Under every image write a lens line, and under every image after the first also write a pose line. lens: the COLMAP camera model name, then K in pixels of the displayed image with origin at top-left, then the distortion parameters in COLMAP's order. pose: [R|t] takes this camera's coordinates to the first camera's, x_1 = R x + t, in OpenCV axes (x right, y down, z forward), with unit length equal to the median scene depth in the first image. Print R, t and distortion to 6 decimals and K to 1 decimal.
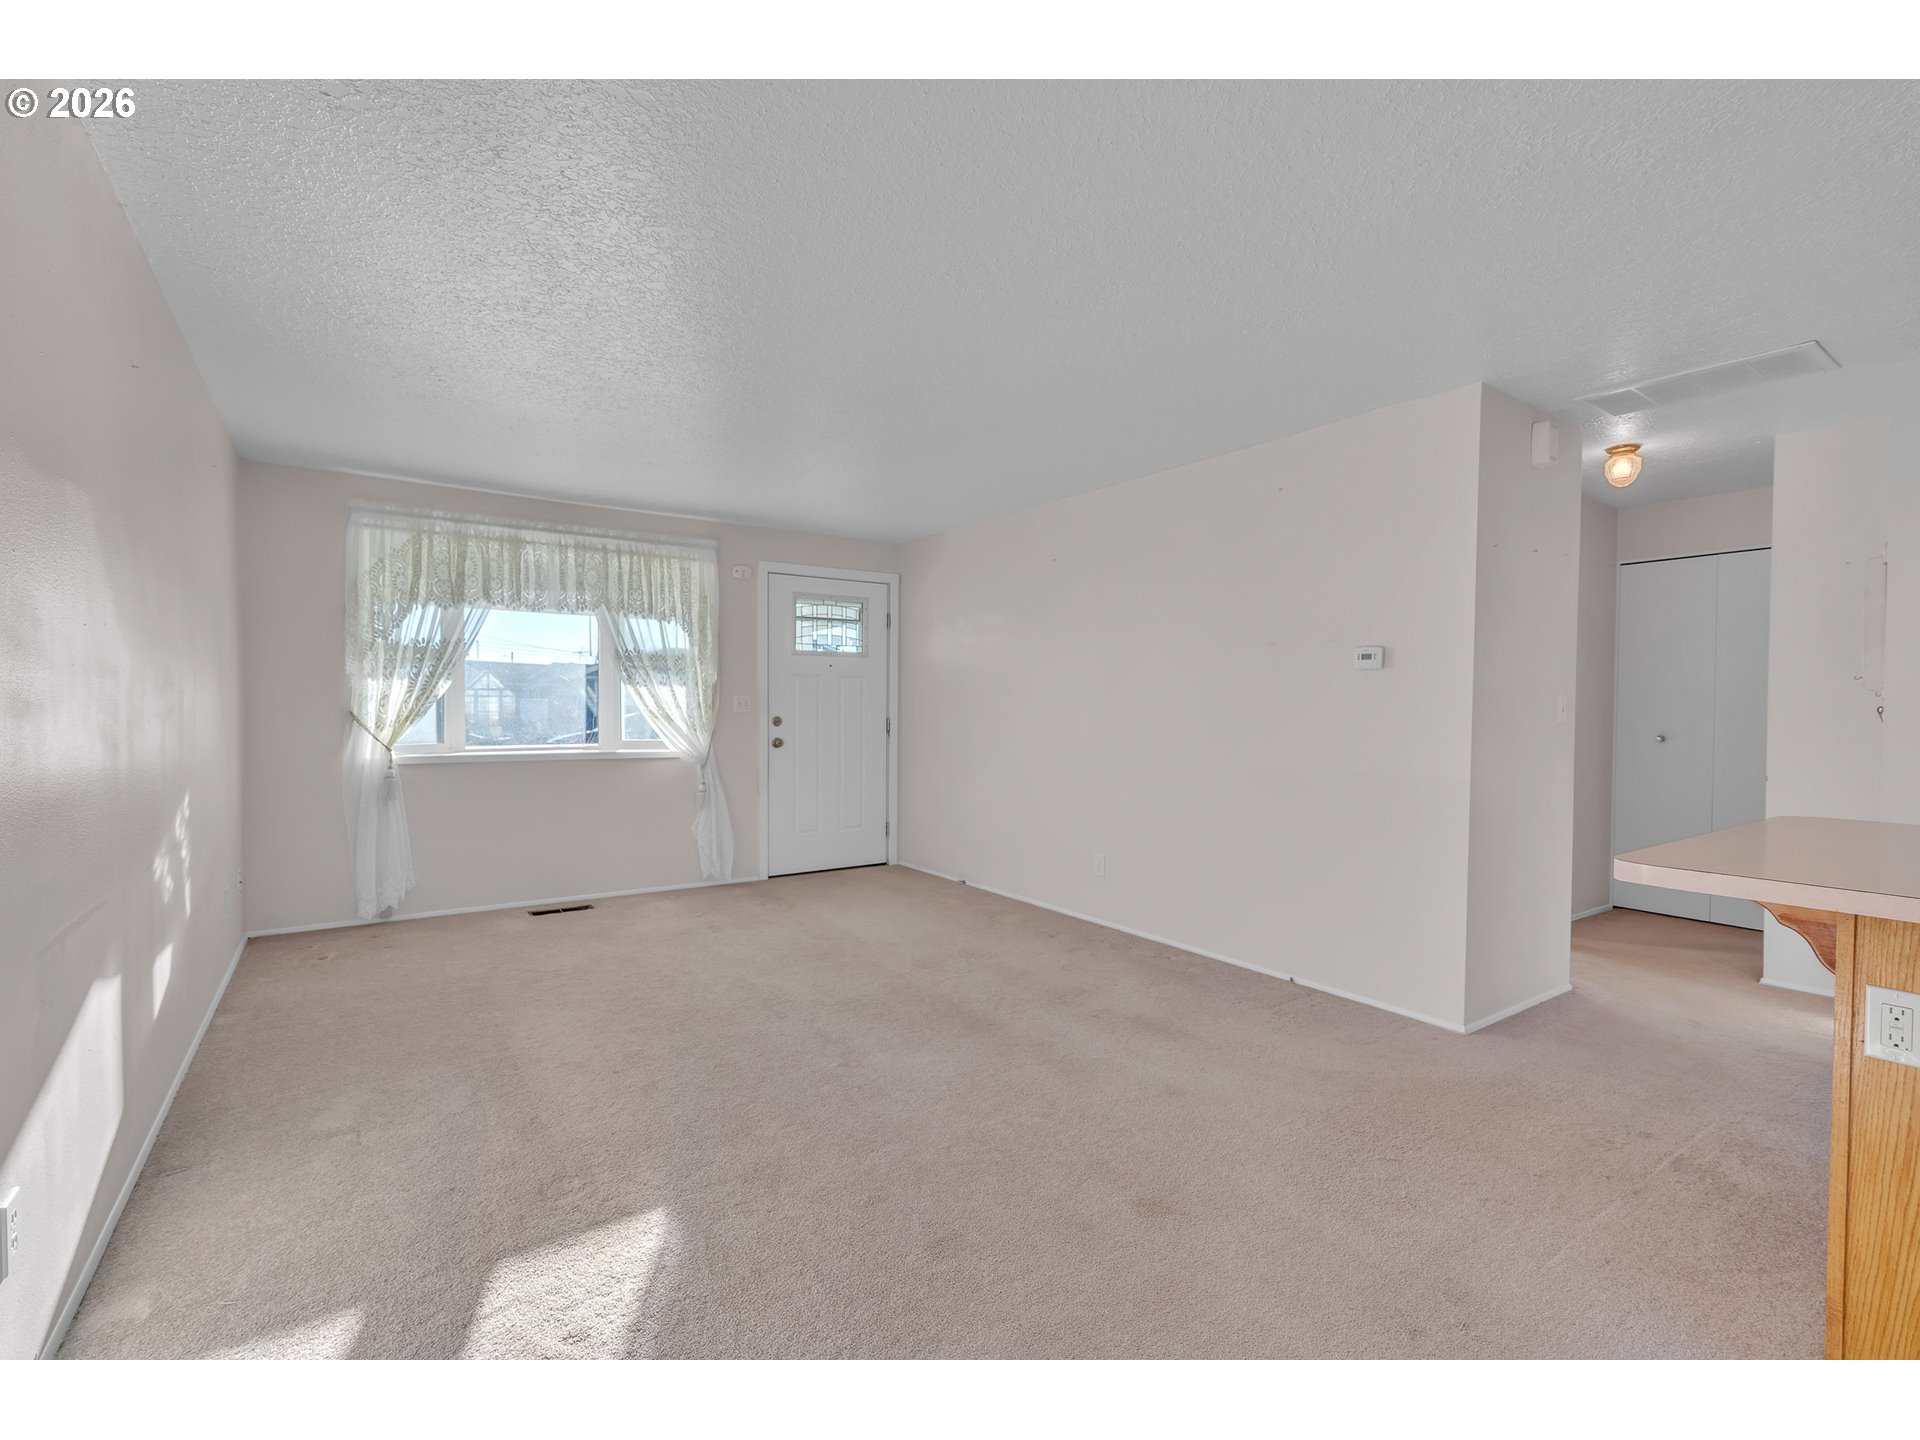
lens RADIAL K [[869.9, 0, 960.0], [0, 869.9, 720.0], [0, 0, 1]] dist [-0.010145, 0.001504]
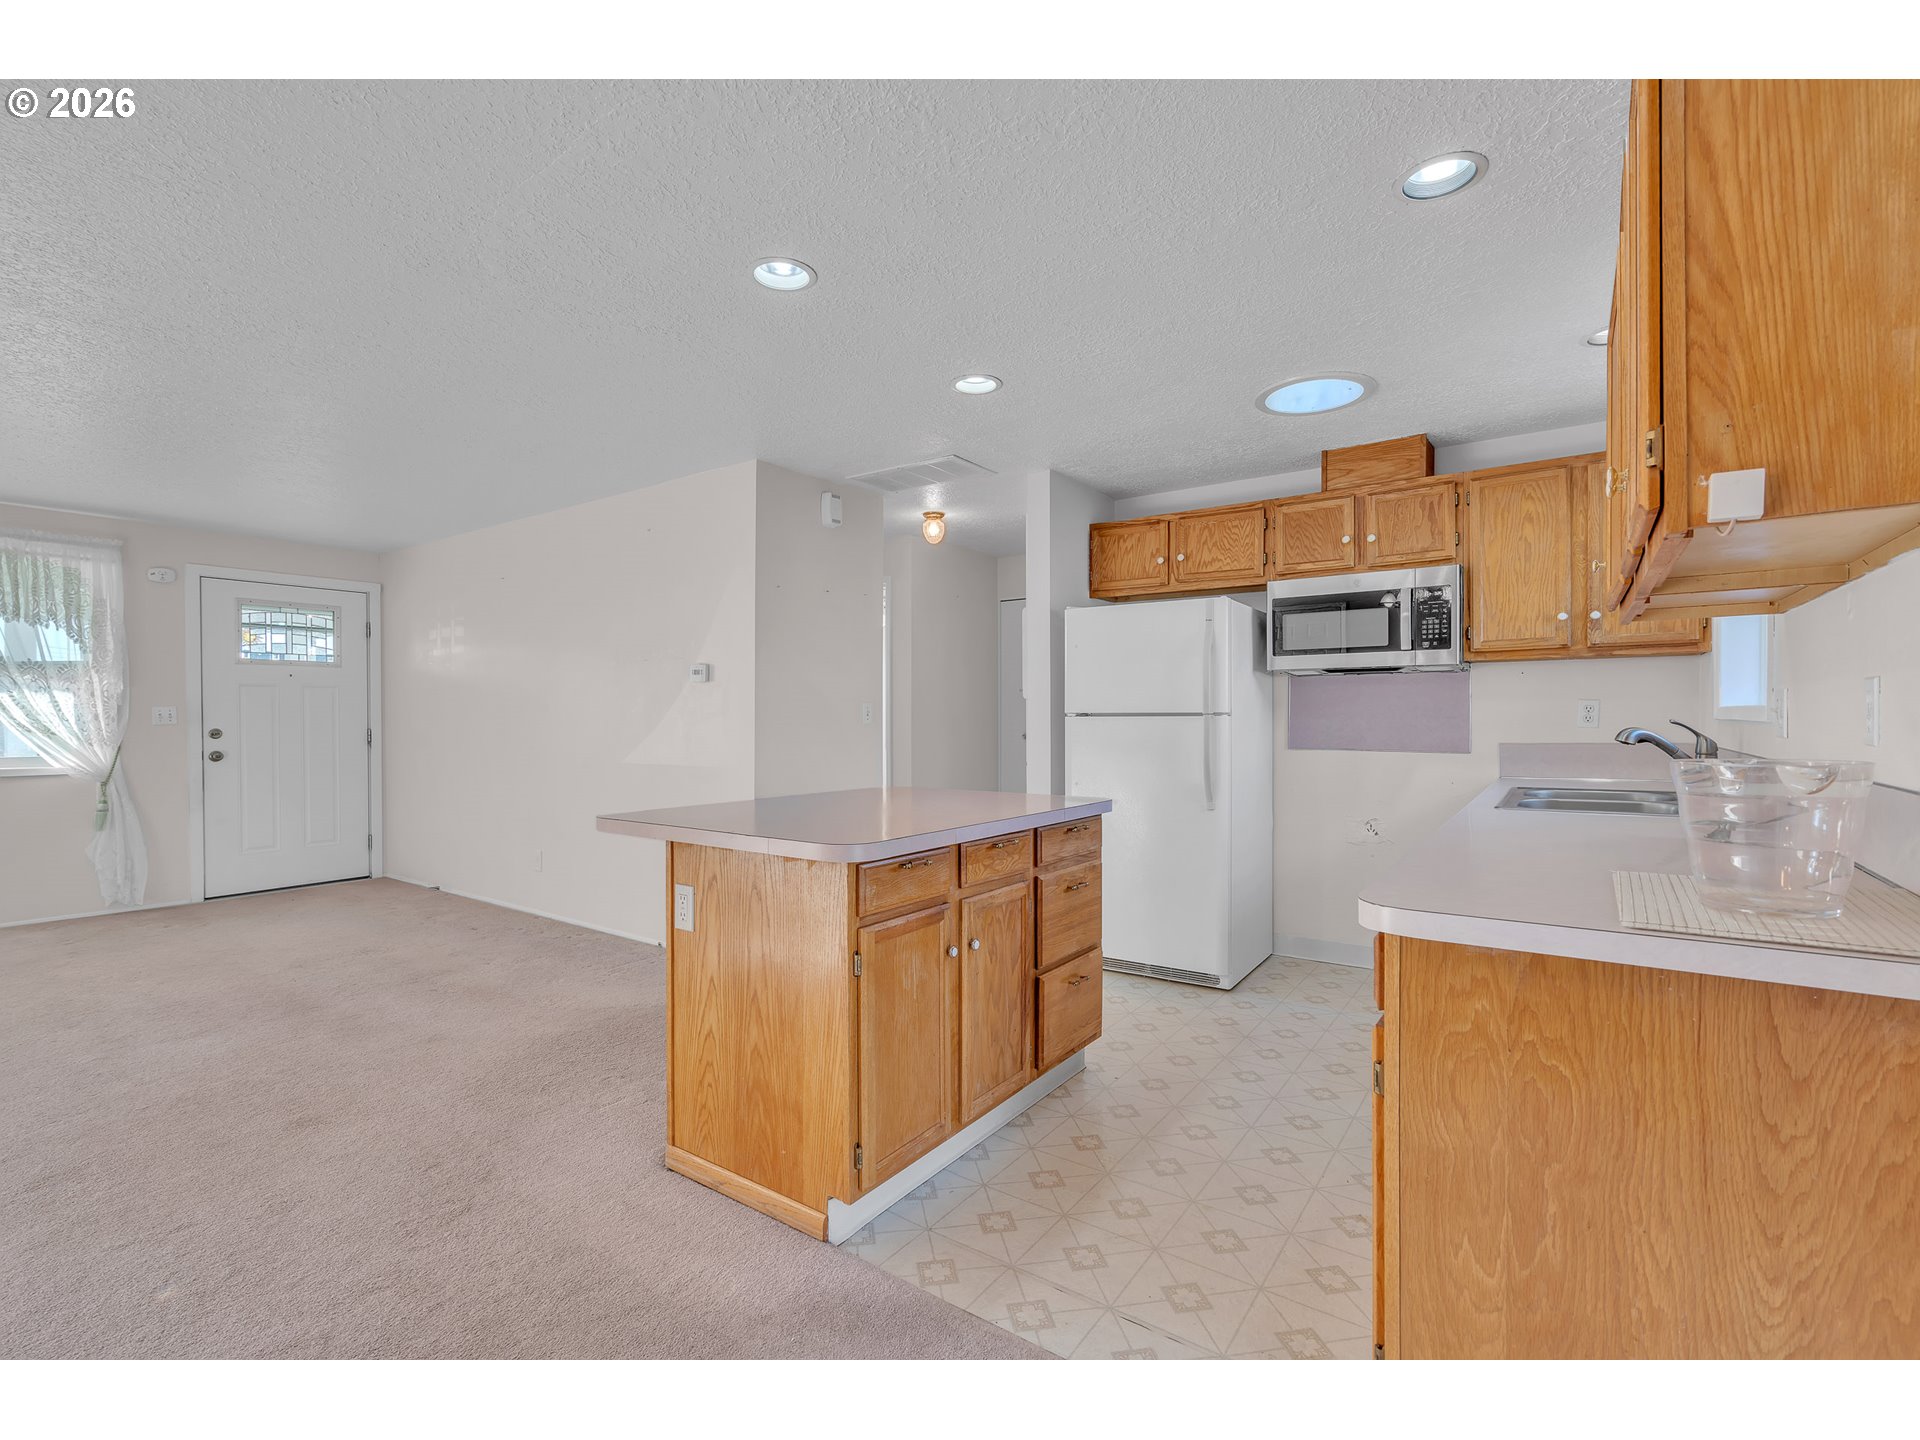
lens RADIAL K [[865.0, 0, 959.7], [0, 865.0, 722.9], [0, 0, 1]] dist [-0.000700, 0.000938]
pose [[0.941467, -0.011289, 0.336915, 0.258579], [0.013705, 0.999895, -0.004793, 0.005950], [-0.336825, 0.009130, 0.941523, -0.175578]]
